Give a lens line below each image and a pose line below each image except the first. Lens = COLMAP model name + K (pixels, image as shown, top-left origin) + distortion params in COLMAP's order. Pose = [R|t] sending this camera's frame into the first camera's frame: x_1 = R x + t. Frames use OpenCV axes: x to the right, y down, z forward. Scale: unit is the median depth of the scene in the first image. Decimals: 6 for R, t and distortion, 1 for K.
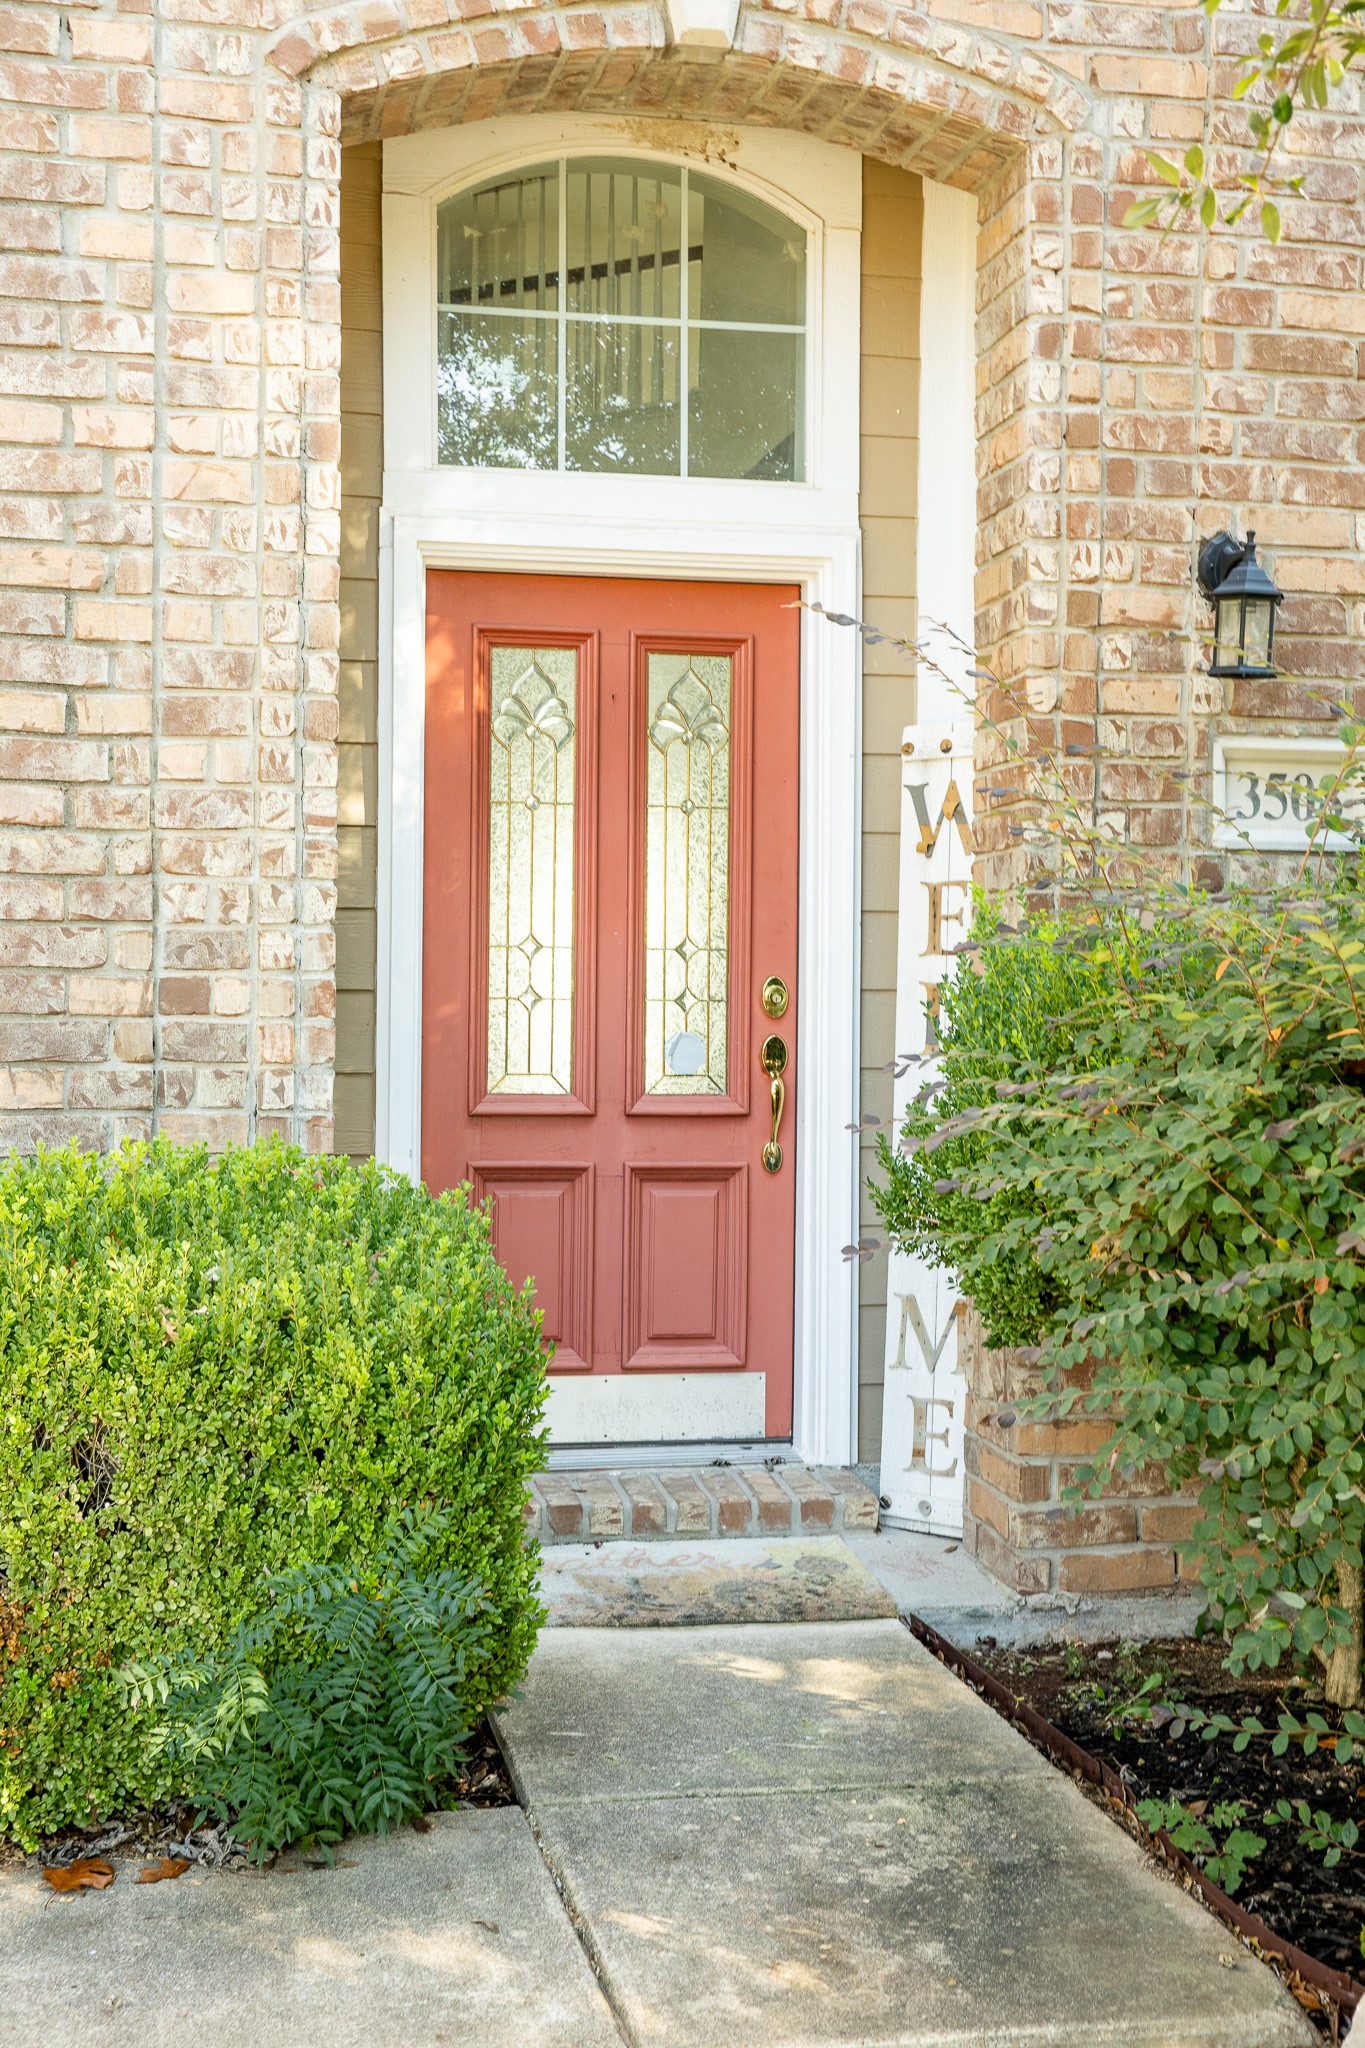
lens RADIAL K [[2717.7, 0, 682.5], [0, 2717.7, 1024.0], [0, 0, 1]] dist [-0.001816, -0.001249]
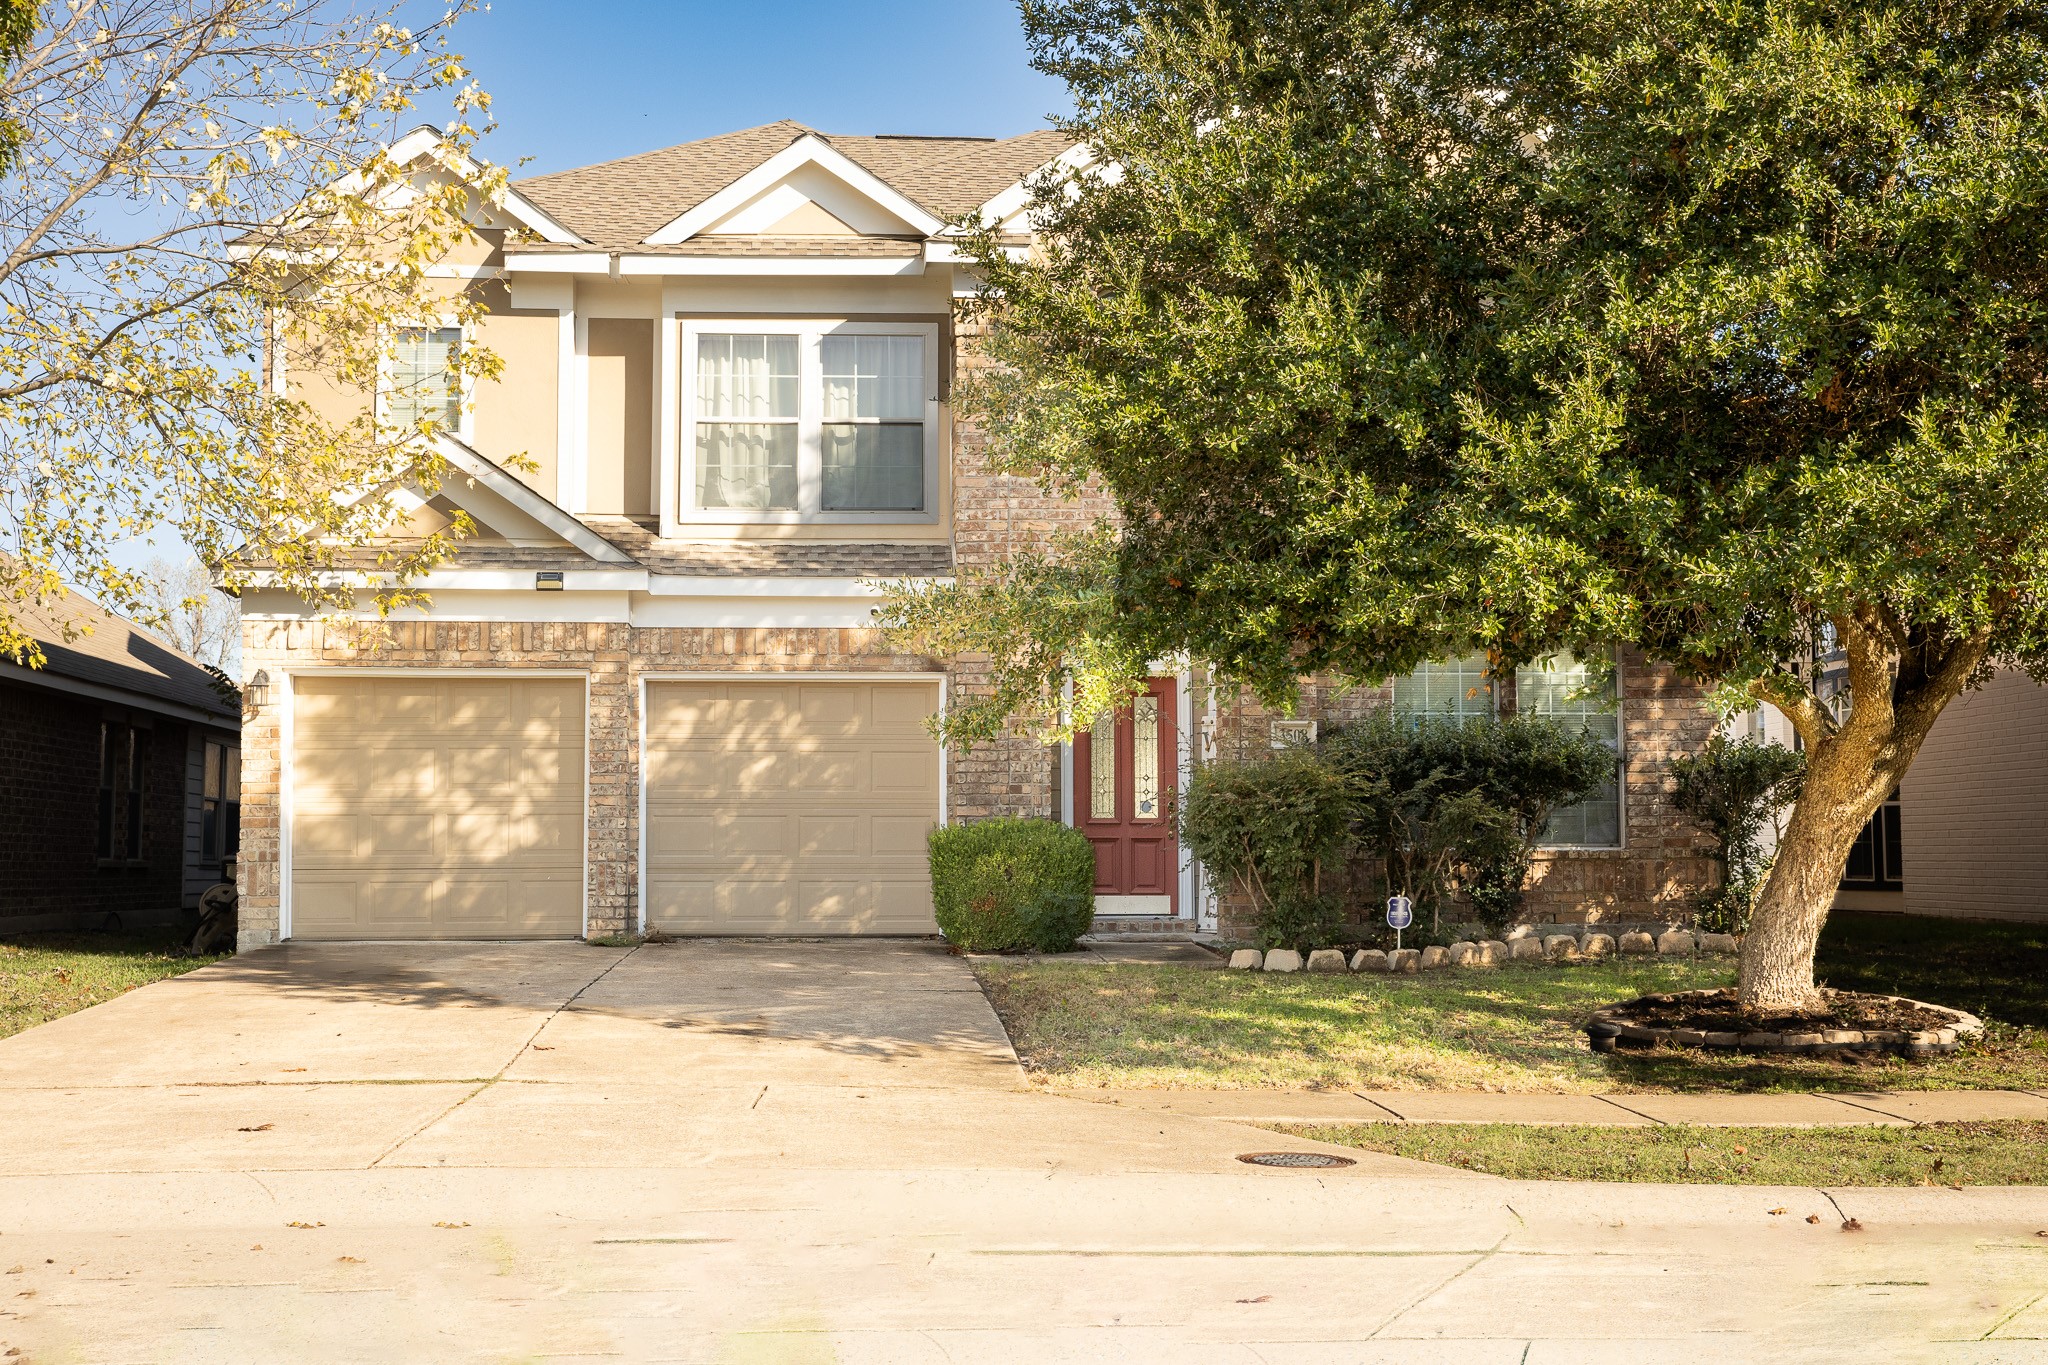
lens RADIAL K [[2710.2, 0, 1024.0], [0, 2710.2, 682.5], [0, 0, 1]] dist [0.000224, -0.000134]
pose [[0.991985, -0.018508, -0.124996, 0.305325], [0.009686, 0.997442, -0.070818, 0.104246], [0.125987, 0.069040, 0.989627, -2.702910]]
